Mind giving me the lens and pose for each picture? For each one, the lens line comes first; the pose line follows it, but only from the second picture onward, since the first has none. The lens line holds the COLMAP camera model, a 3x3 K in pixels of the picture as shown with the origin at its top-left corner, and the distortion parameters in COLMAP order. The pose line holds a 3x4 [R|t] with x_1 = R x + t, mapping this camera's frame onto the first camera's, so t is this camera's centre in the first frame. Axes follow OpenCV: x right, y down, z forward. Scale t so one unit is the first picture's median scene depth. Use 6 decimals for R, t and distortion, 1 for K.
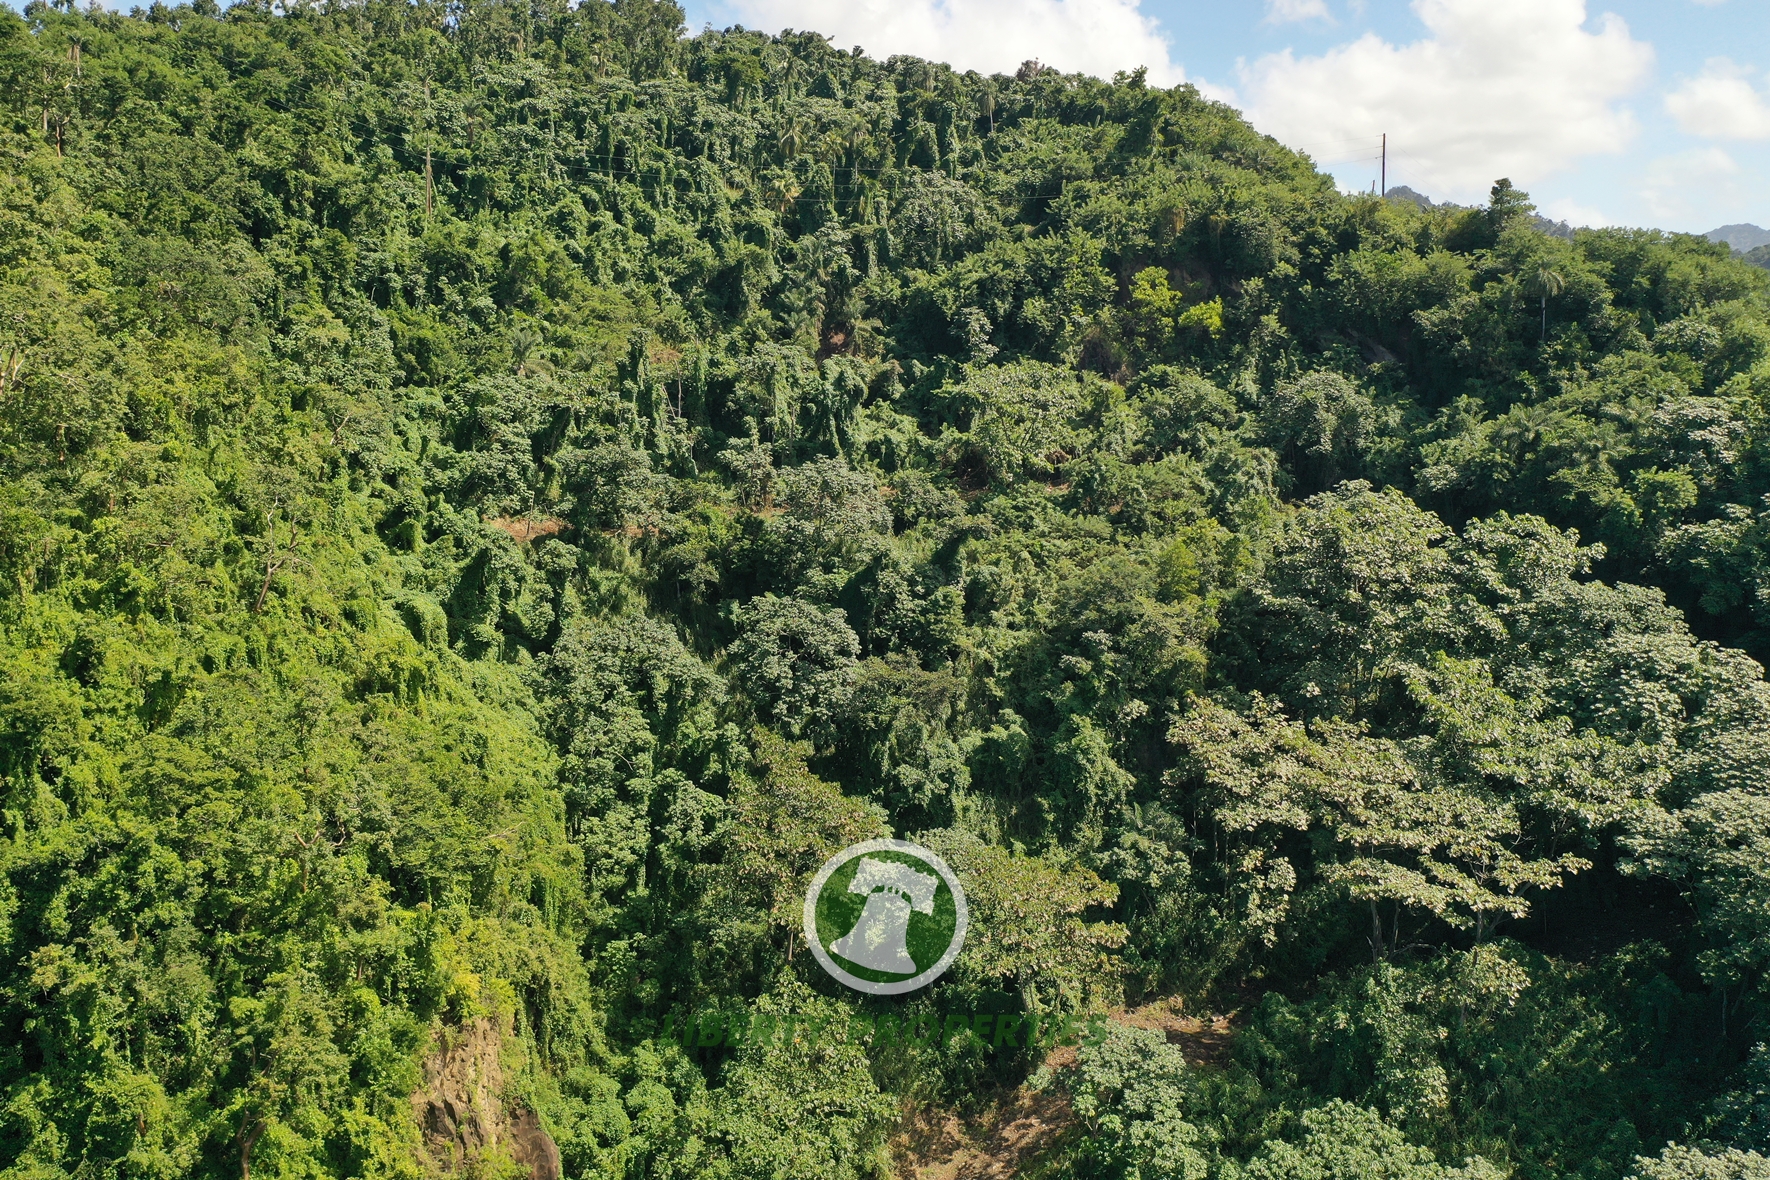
lens RADIAL K [[1384.3, 0, 888.9], [0, 1384.3, 598.5], [0, 0, 1]] dist [-0.003142, -0.001455]
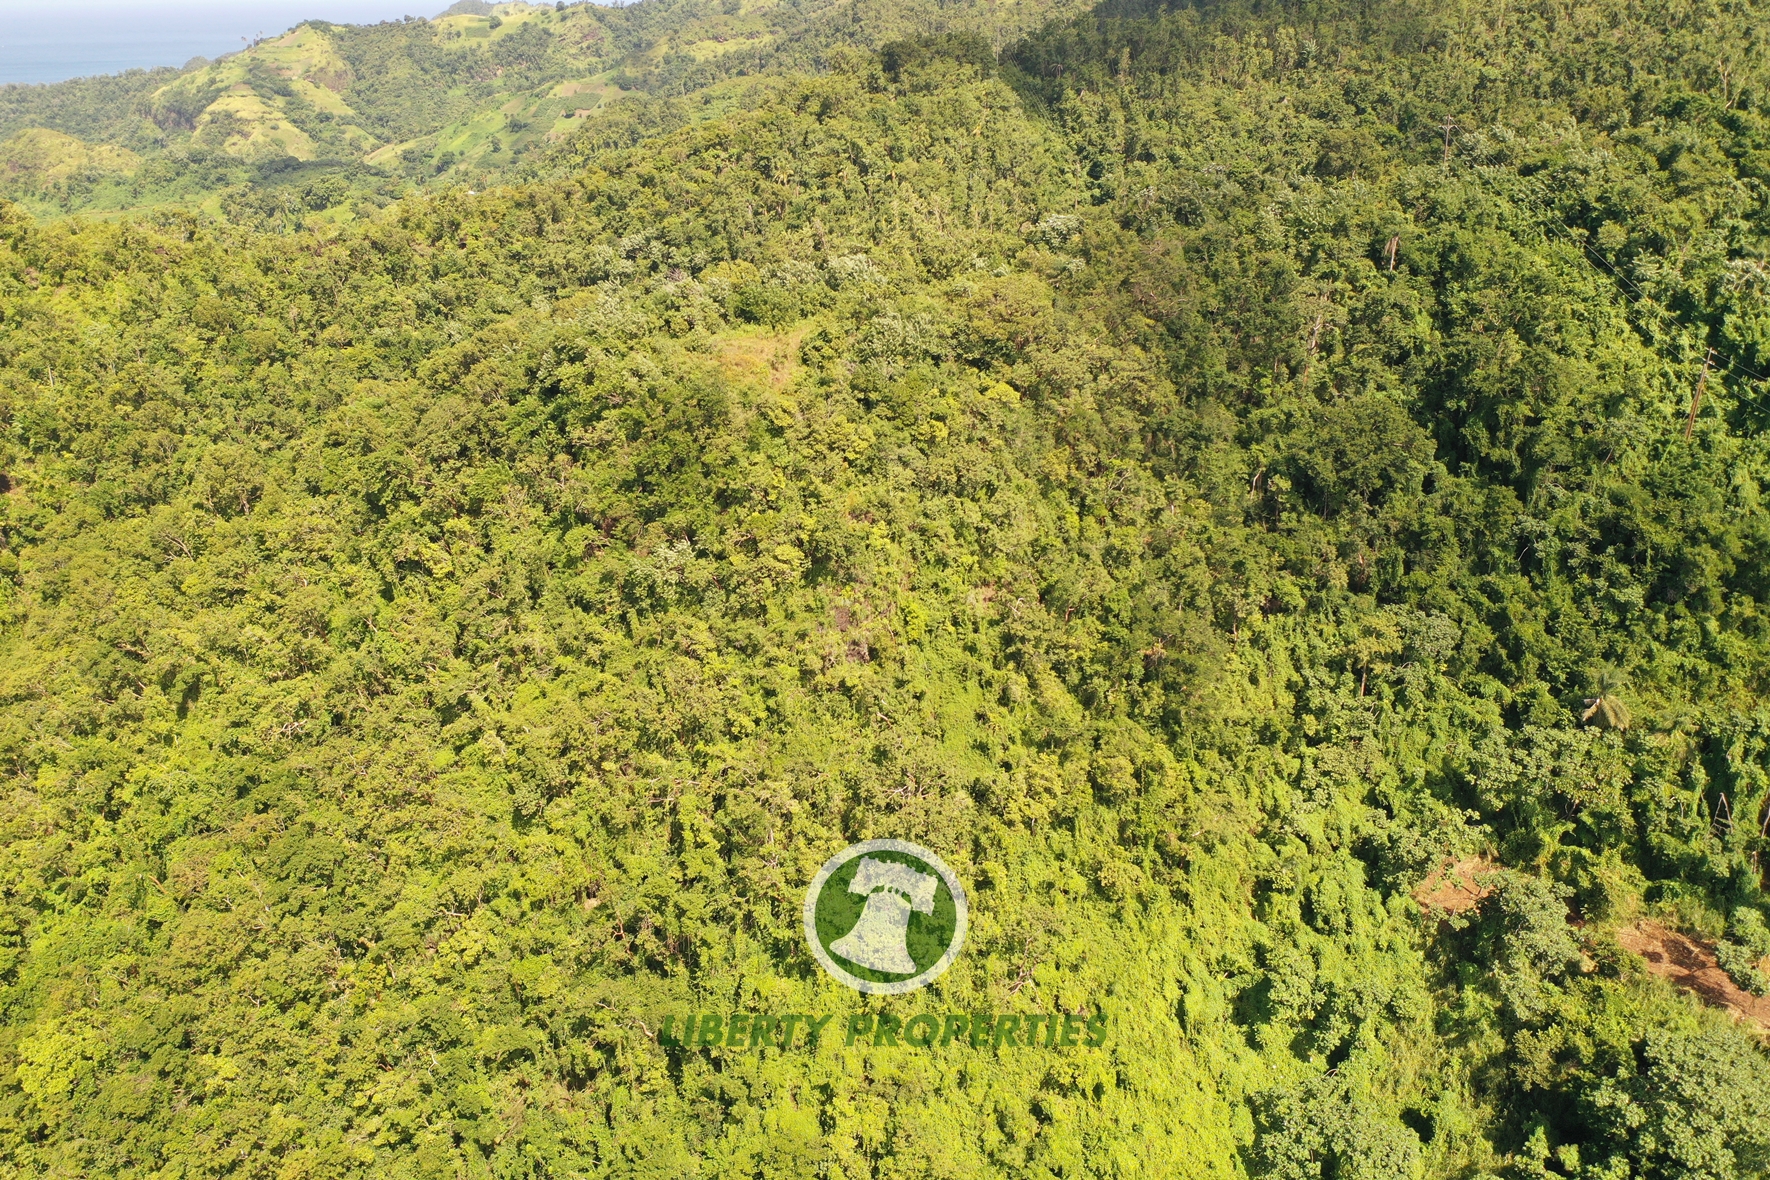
lens RADIAL K [[1399.0, 0, 885.8], [0, 1399.0, 586.0], [0, 0, 1]] dist [-0.007283, 0.007732]
pose [[0.398030, 0.372329, -0.838417, 0.366834], [-0.157126, 0.928097, 0.337561, -0.583816], [0.903816, -0.002622, 0.427913, 0.201585]]
